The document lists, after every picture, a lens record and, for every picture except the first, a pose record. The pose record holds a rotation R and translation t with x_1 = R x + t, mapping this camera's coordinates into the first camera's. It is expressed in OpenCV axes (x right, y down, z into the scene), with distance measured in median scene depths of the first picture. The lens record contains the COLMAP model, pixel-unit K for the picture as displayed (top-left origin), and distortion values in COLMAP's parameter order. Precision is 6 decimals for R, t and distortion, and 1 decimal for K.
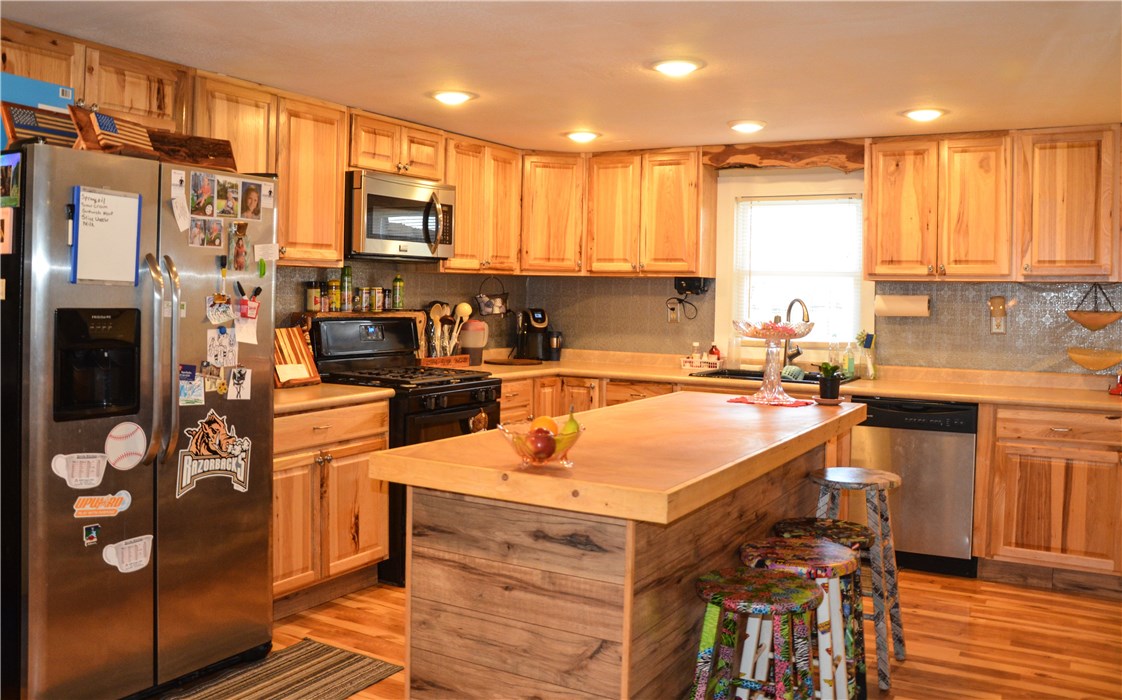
lens RADIAL K [[934.6, 0, 541.0], [0, 934.6, 317.8], [0, 0, 1]] dist [-0.156722, 0.126756]
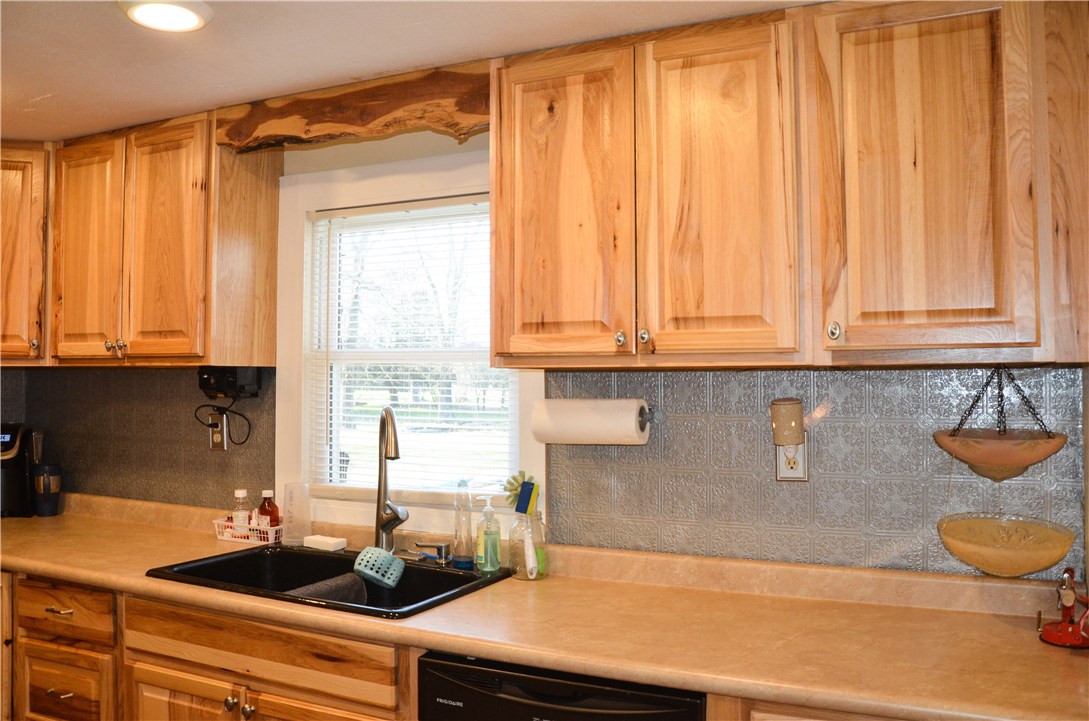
lens RADIAL K [[891.8, 0, 544.5], [0, 891.8, 360.5], [0, 0, 1]] dist [-0.147113, 0.113963]
pose [[0.996300, -0.015455, 0.084539, 0.367523], [0.019107, 0.998911, -0.042559, -0.027562], [-0.083789, 0.044017, 0.995511, 0.606928]]
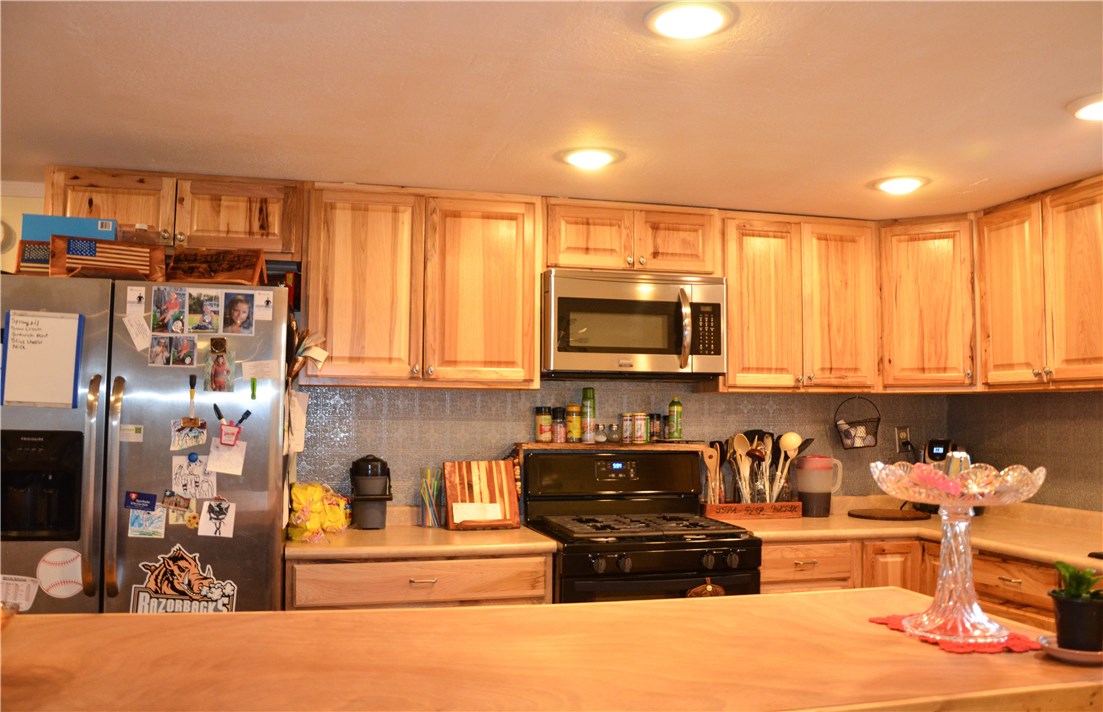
lens RADIAL K [[907.5, 0, 551.5], [0, 907.5, 356.0], [0, 0, 1]] dist [-0.145946, 0.116885]
pose [[0.707438, -0.058123, -0.704381, 0.351105], [-0.015957, 0.995045, -0.098135, -0.003848], [0.706595, 0.080664, 0.703006, 0.419073]]
